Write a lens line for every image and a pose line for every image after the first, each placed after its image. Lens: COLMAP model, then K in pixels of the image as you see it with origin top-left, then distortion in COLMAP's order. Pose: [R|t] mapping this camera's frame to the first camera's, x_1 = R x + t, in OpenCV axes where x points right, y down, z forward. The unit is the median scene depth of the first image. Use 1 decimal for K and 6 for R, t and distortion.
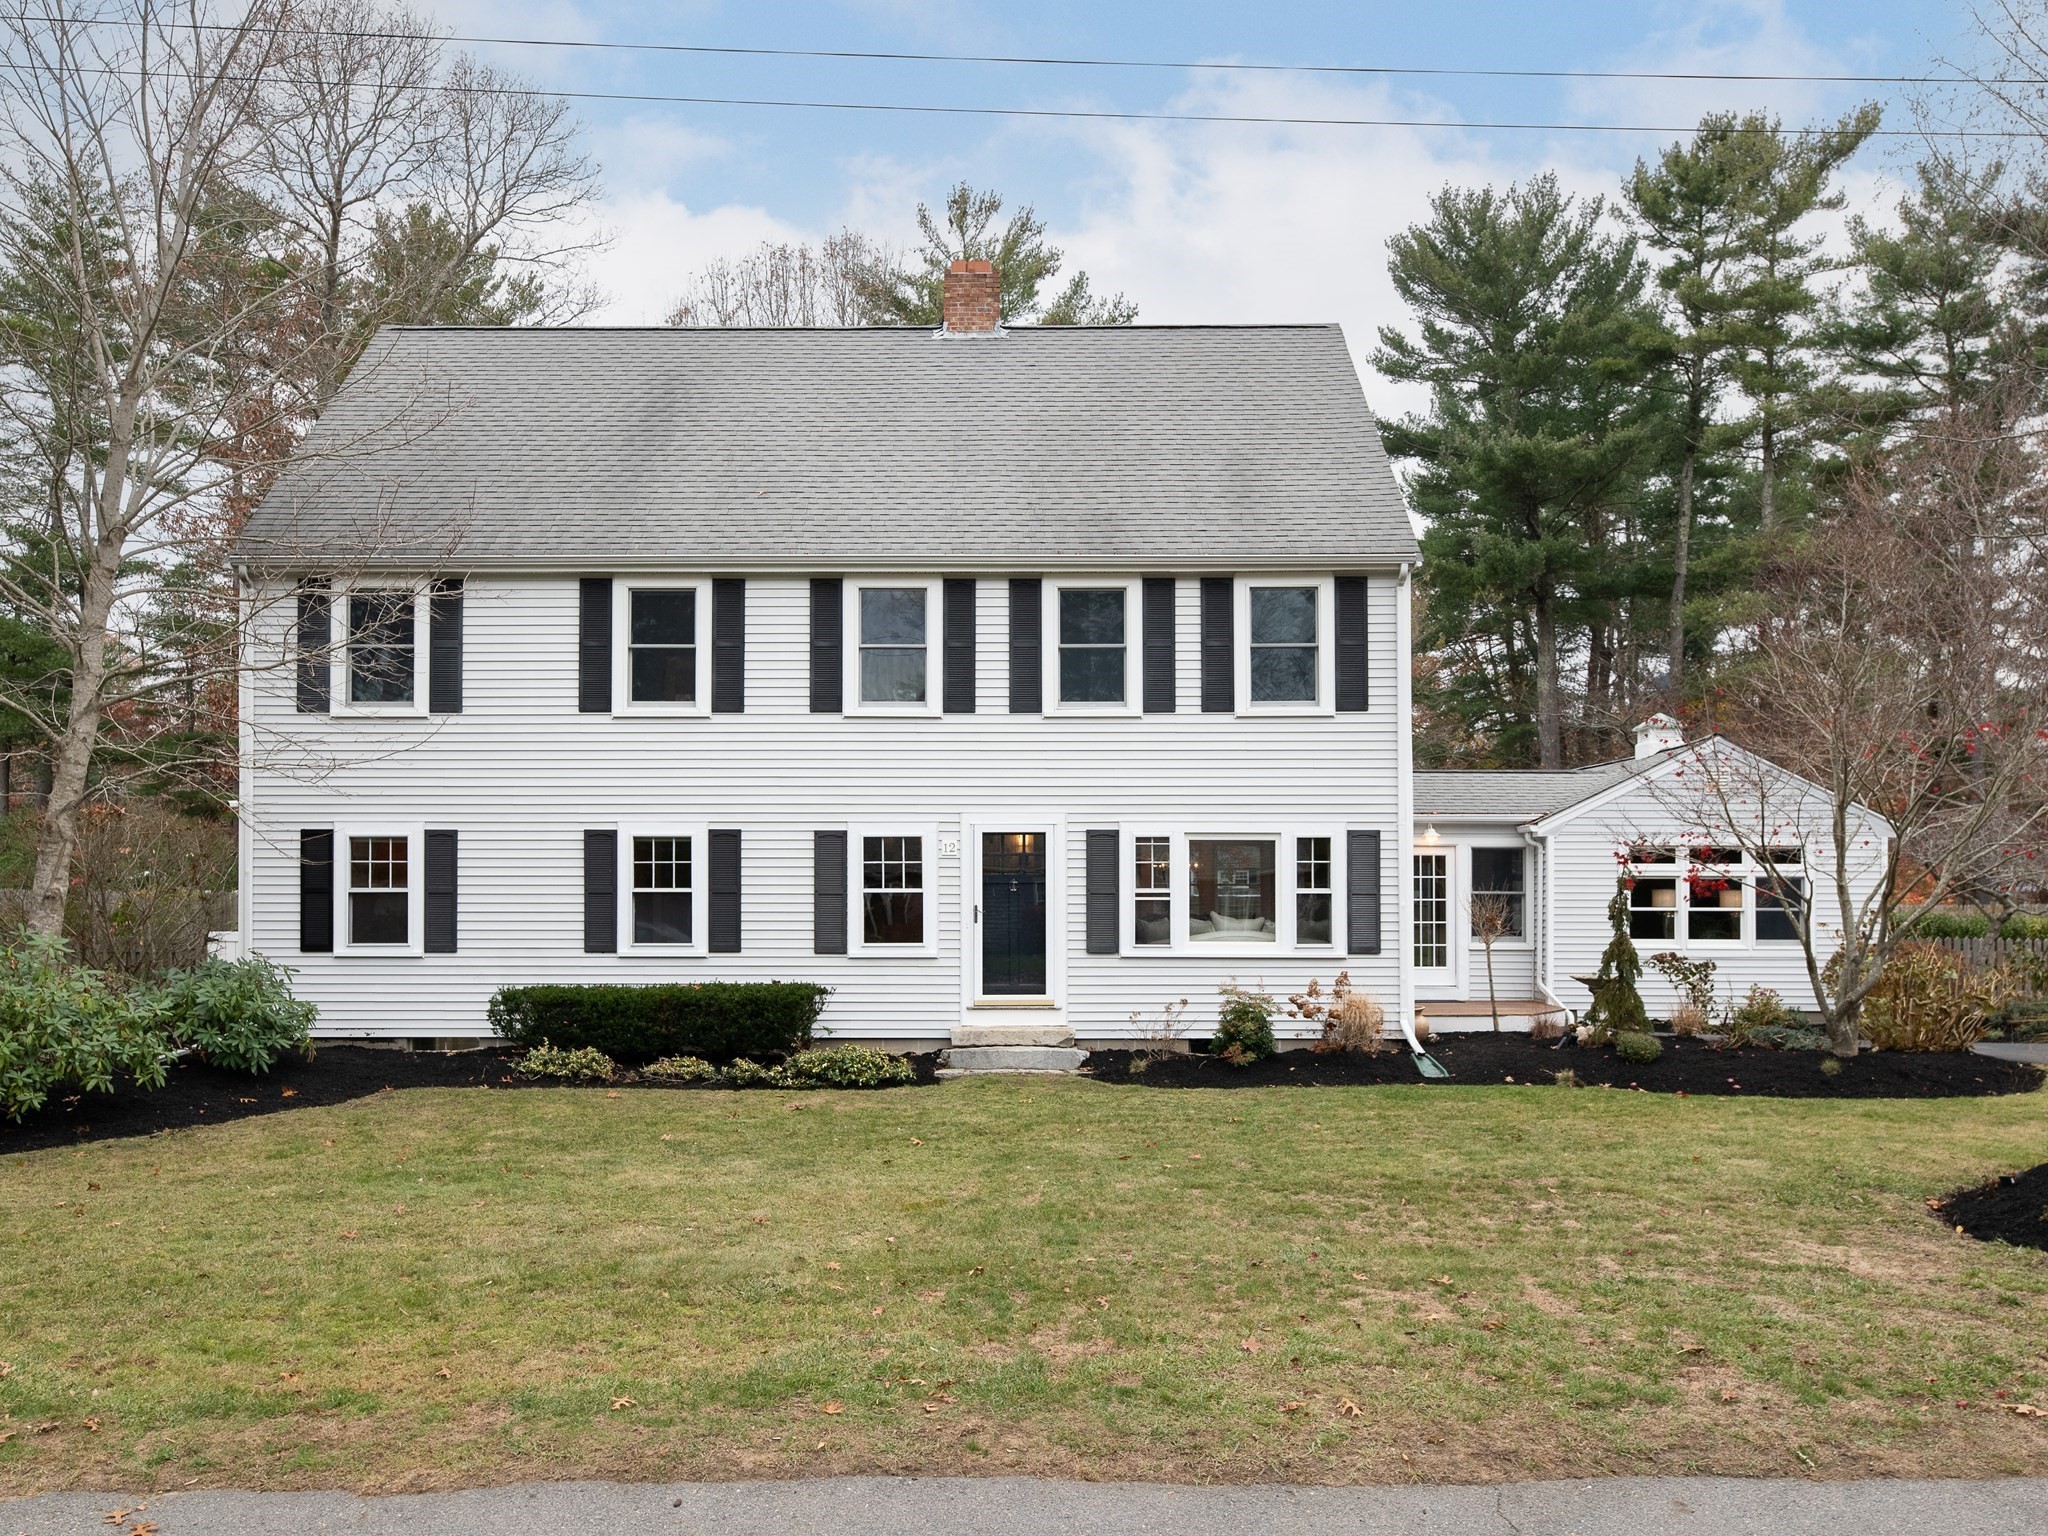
lens RADIAL K [[1532.9, 0, 1024.0], [0, 1532.9, 768.0], [0, 0, 1]] dist [-0.001418, 0.001055]
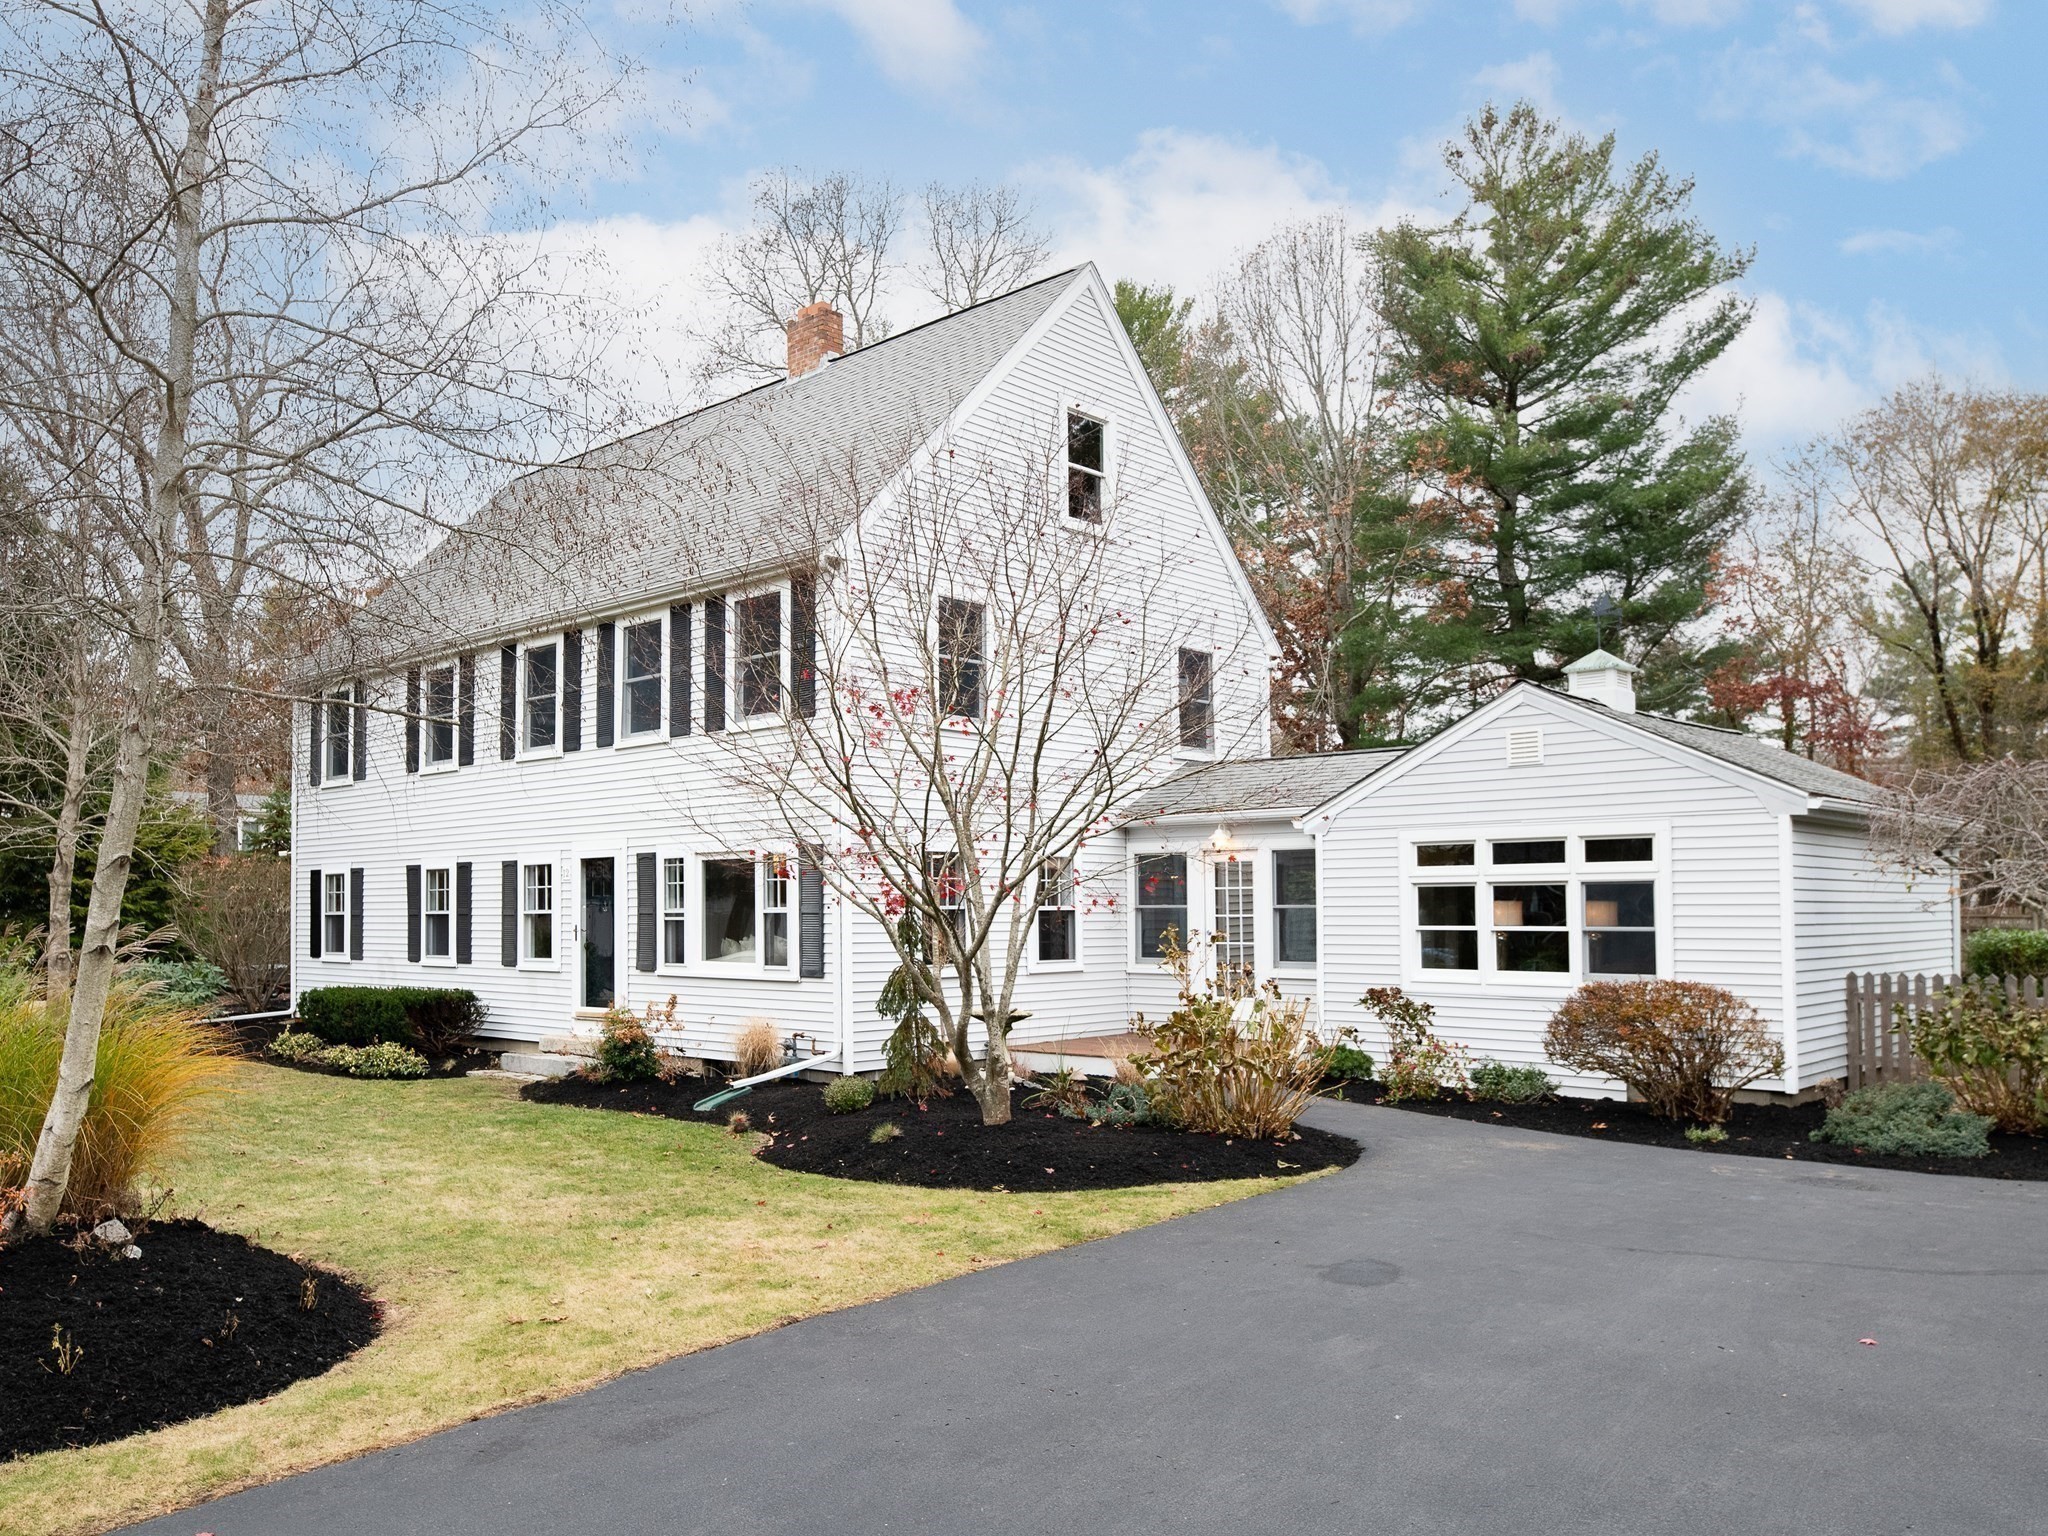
lens RADIAL K [[1532.9, 0, 1024.0], [0, 1532.9, 768.0], [0, 0, 1]] dist [-0.001418, 0.001055]
pose [[0.746631, -0.066286, -0.661927, 0.930980], [0.063429, 0.997584, -0.028353, 0.028888], [0.662207, -0.020816, 0.749032, 0.387689]]
